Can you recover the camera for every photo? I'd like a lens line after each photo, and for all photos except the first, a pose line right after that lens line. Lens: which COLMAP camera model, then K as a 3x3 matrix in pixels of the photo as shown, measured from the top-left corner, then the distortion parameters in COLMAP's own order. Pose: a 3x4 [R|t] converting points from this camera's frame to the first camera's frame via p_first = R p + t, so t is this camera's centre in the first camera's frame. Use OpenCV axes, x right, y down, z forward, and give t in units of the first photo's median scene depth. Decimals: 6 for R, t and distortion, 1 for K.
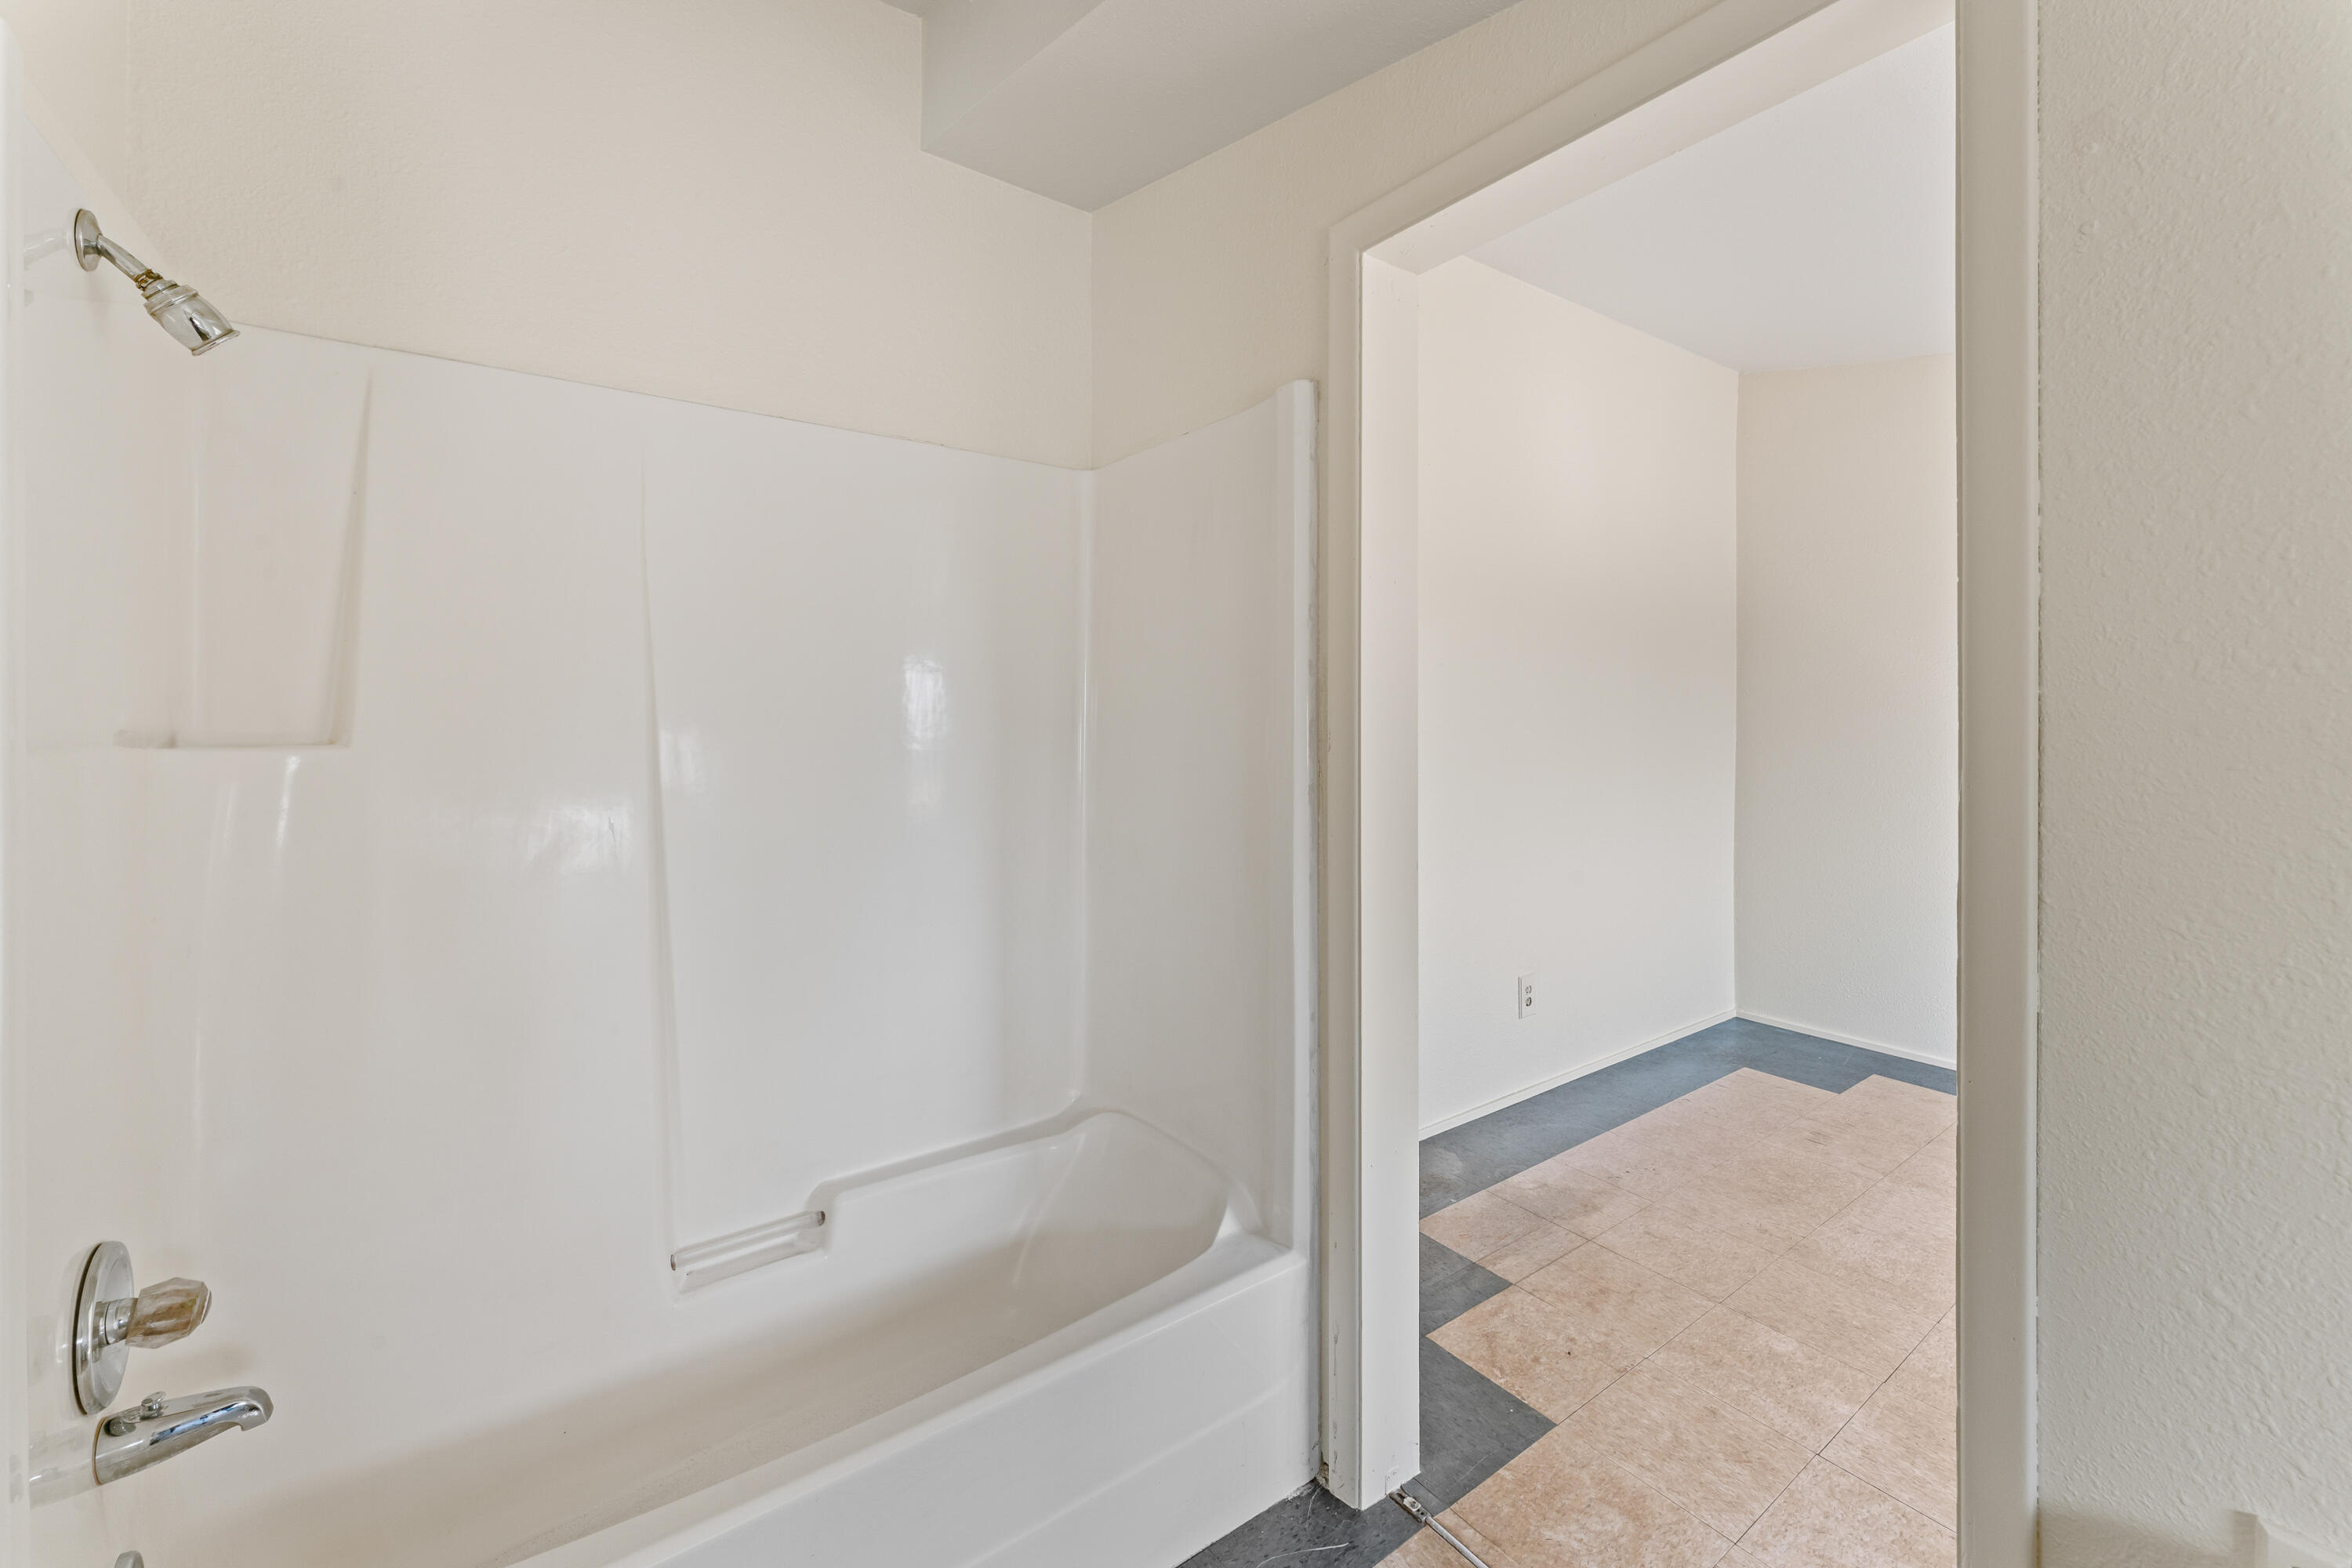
lens RADIAL K [[956.7, 0, 1186.4], [0, 956.7, 721.2], [0, 0, 1]] dist [-0.001938, -0.000043]
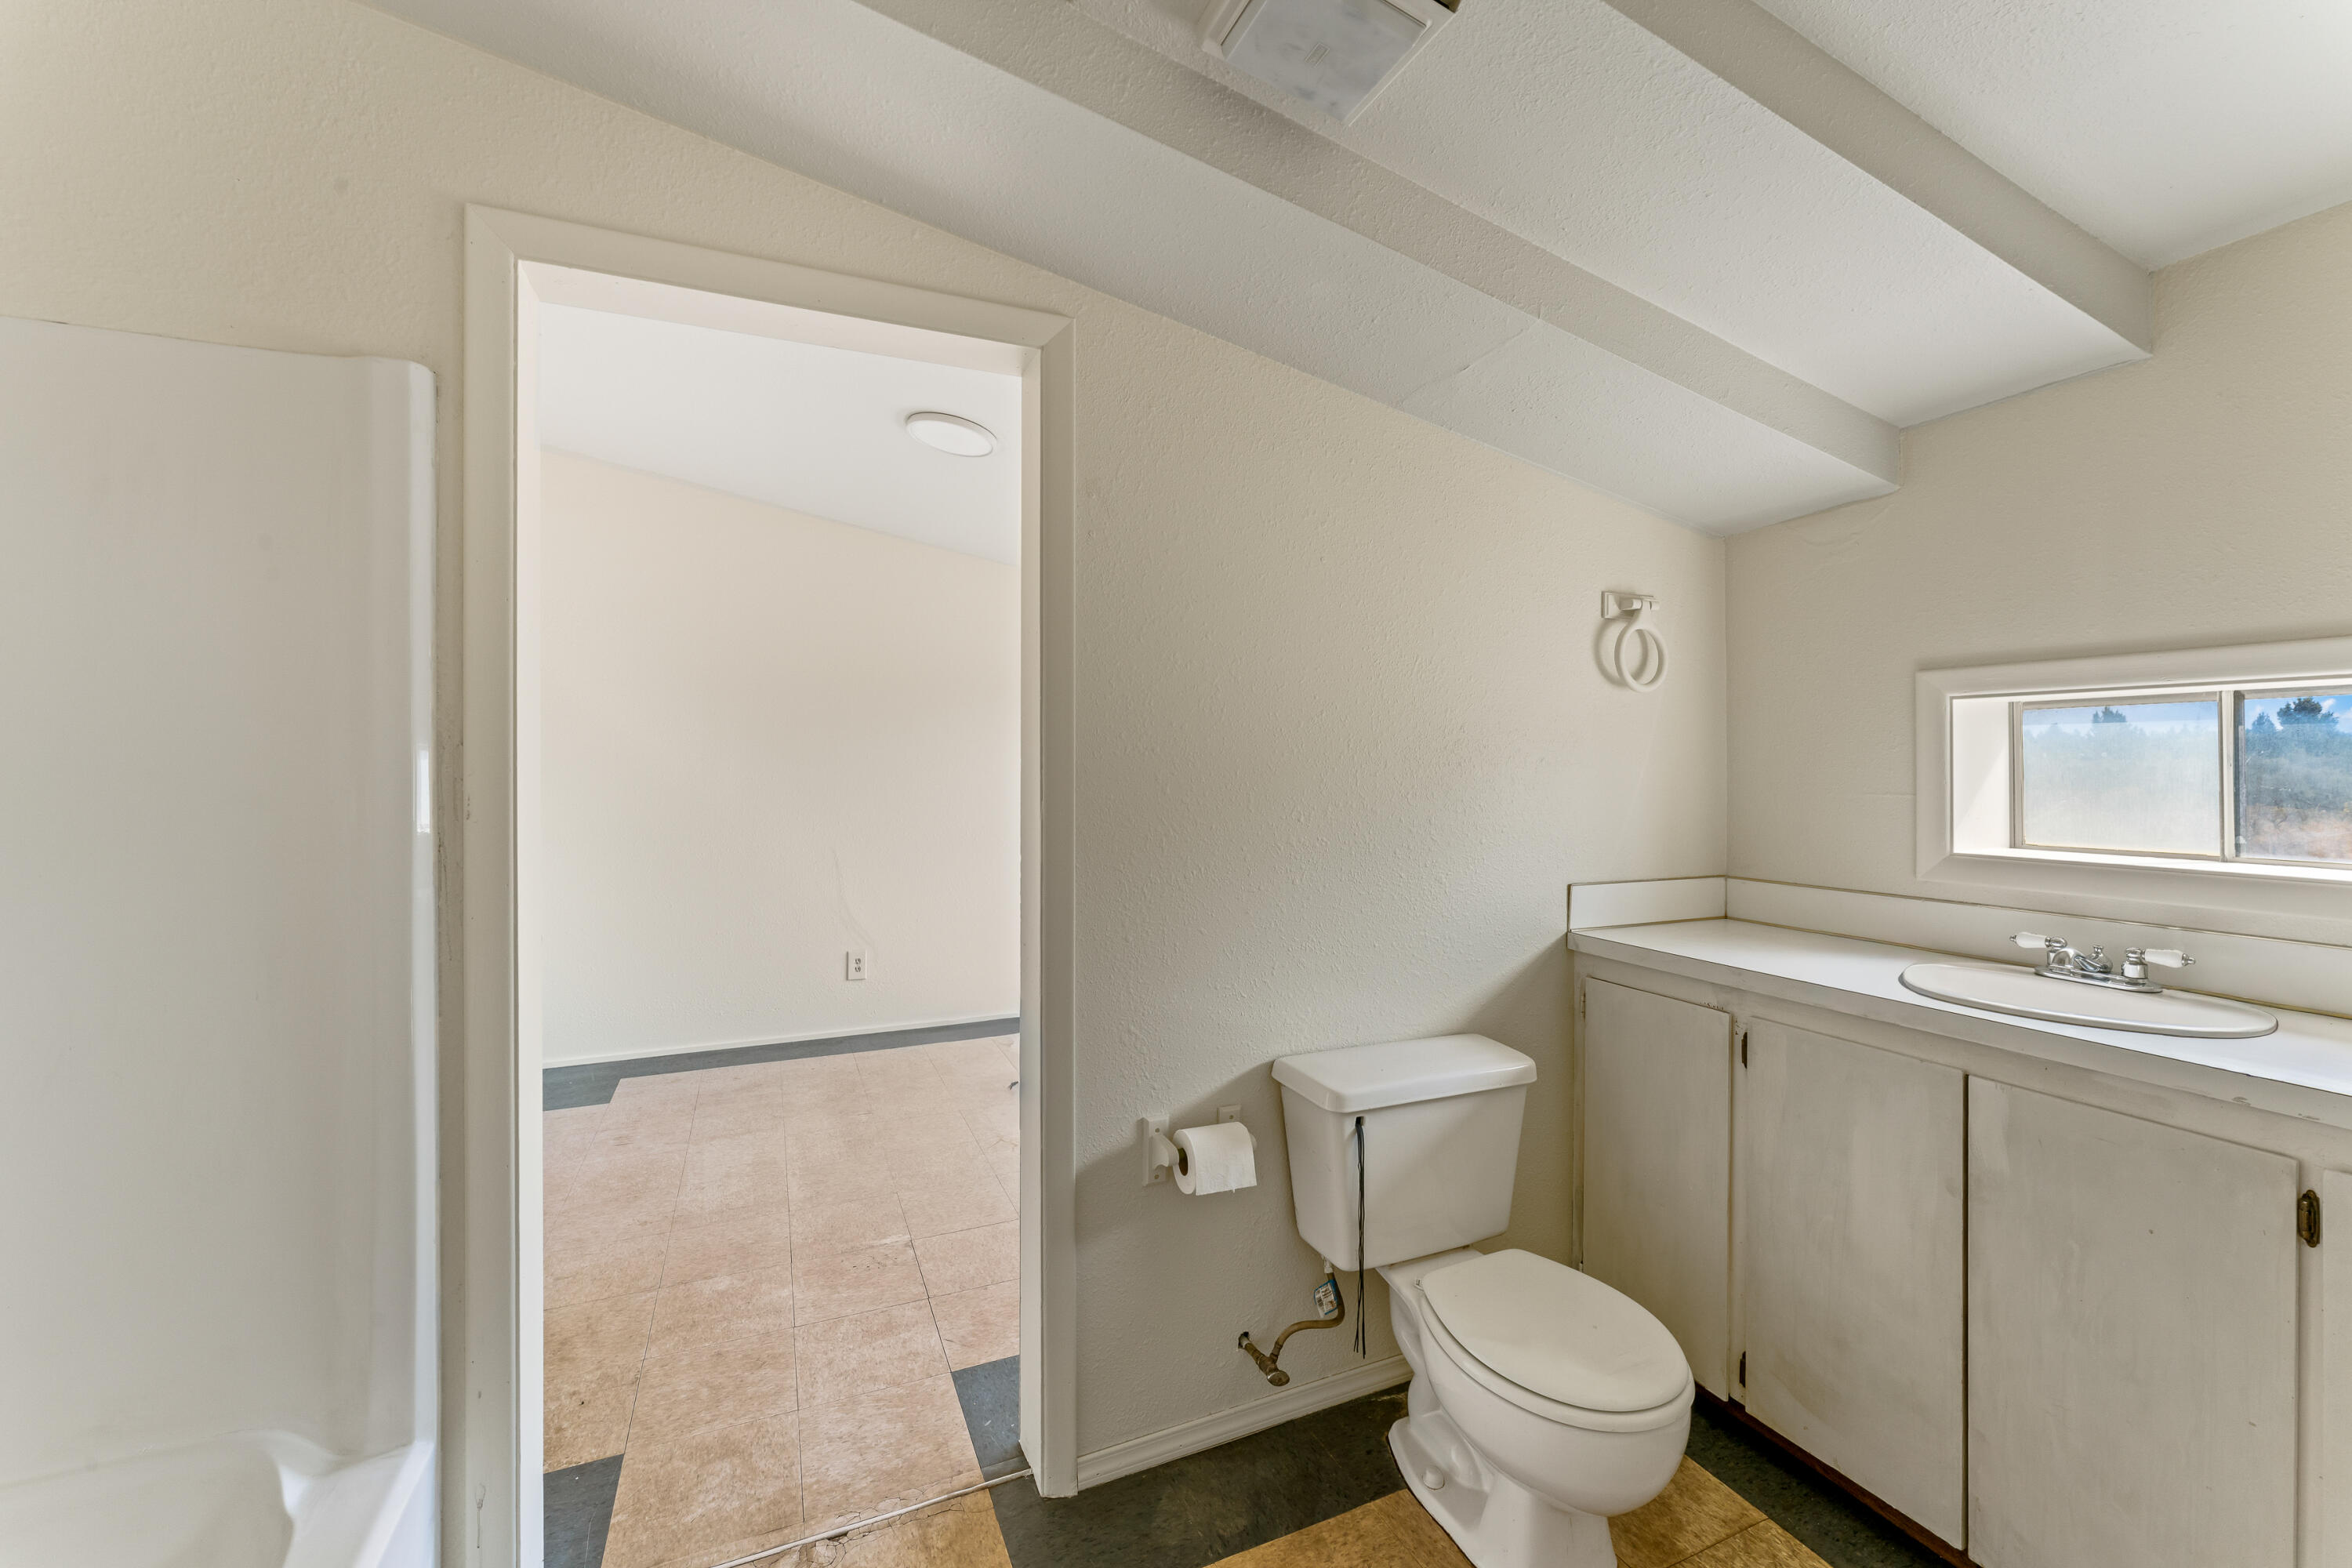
lens RADIAL K [[931.6, 0, 1181.0], [0, 931.6, 774.1], [0, 0, 1]] dist [0.001231, 0.000122]
pose [[0.215909, -0.010259, 0.976360, -0.451401], [0.006927, 0.999936, 0.008974, -0.010554], [-0.976389, 0.004826, 0.215967, 0.175666]]
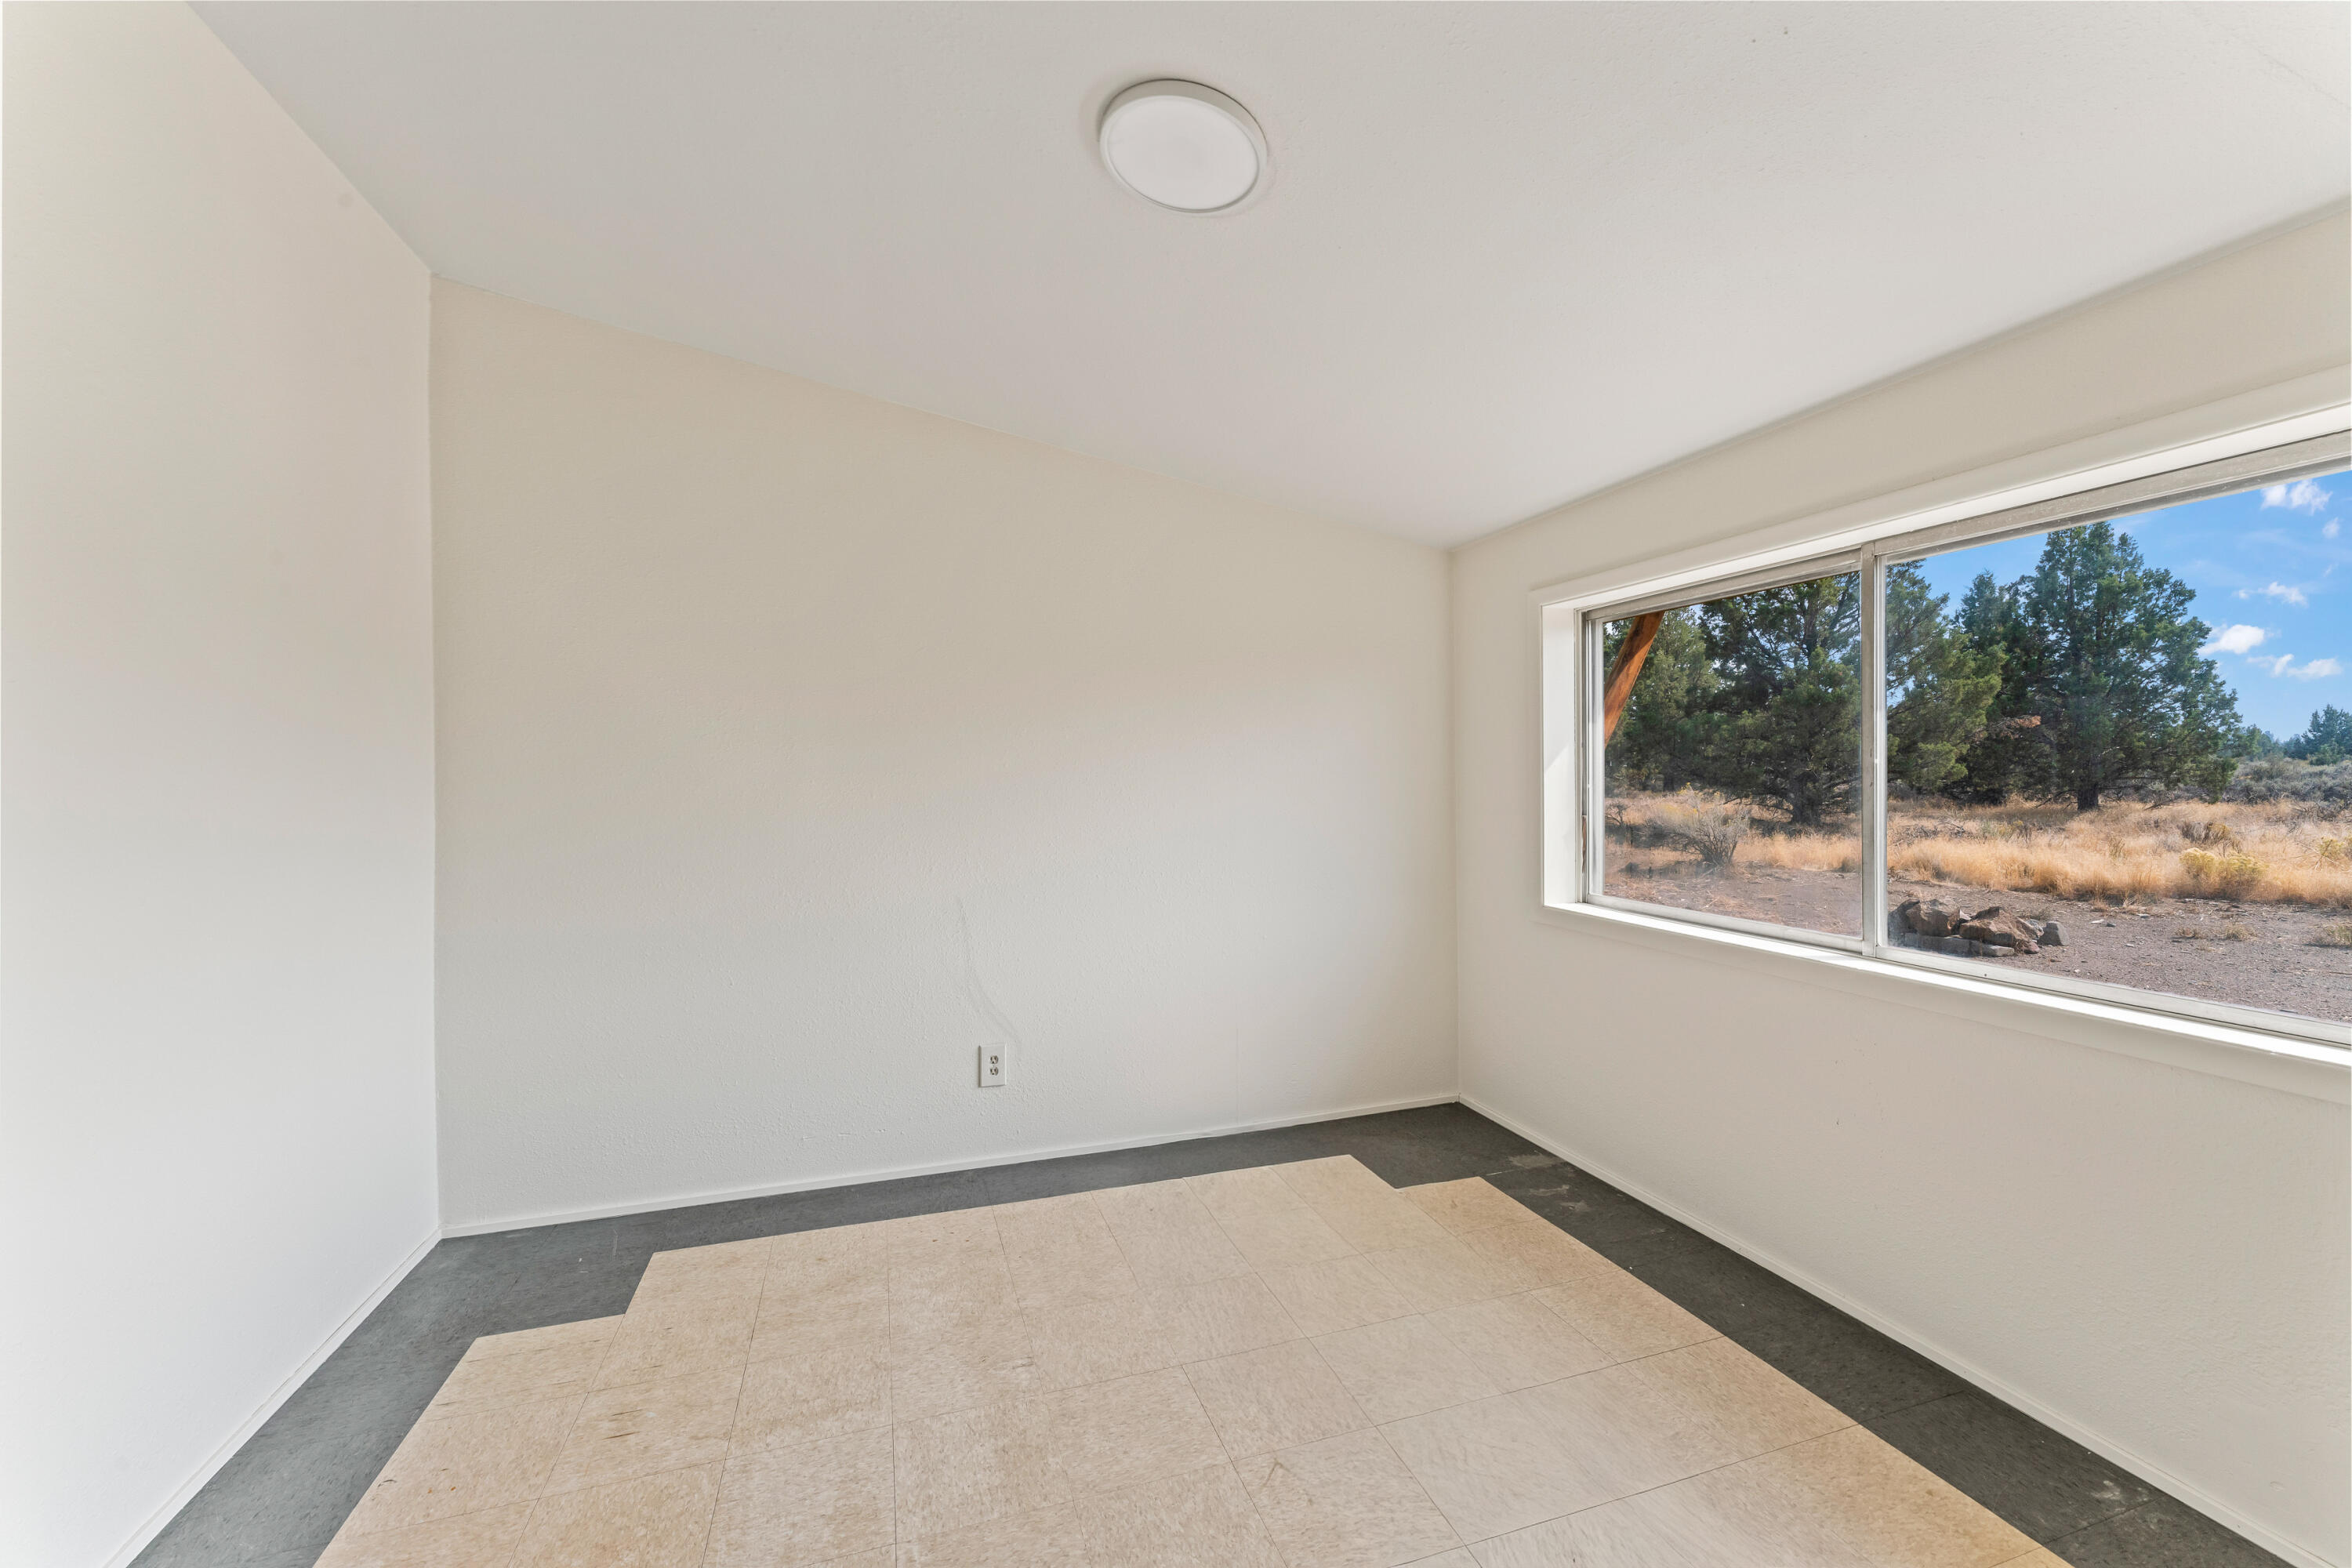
lens RADIAL K [[931.6, 0, 1181.0], [0, 931.6, 774.1], [0, 0, 1]] dist [0.001231, 0.000122]
pose [[0.313704, 0.003897, 0.949513, 0.274291], [0.011713, 0.999900, -0.007974, -0.005695], [-0.949449, 0.013623, 0.313627, 0.695372]]
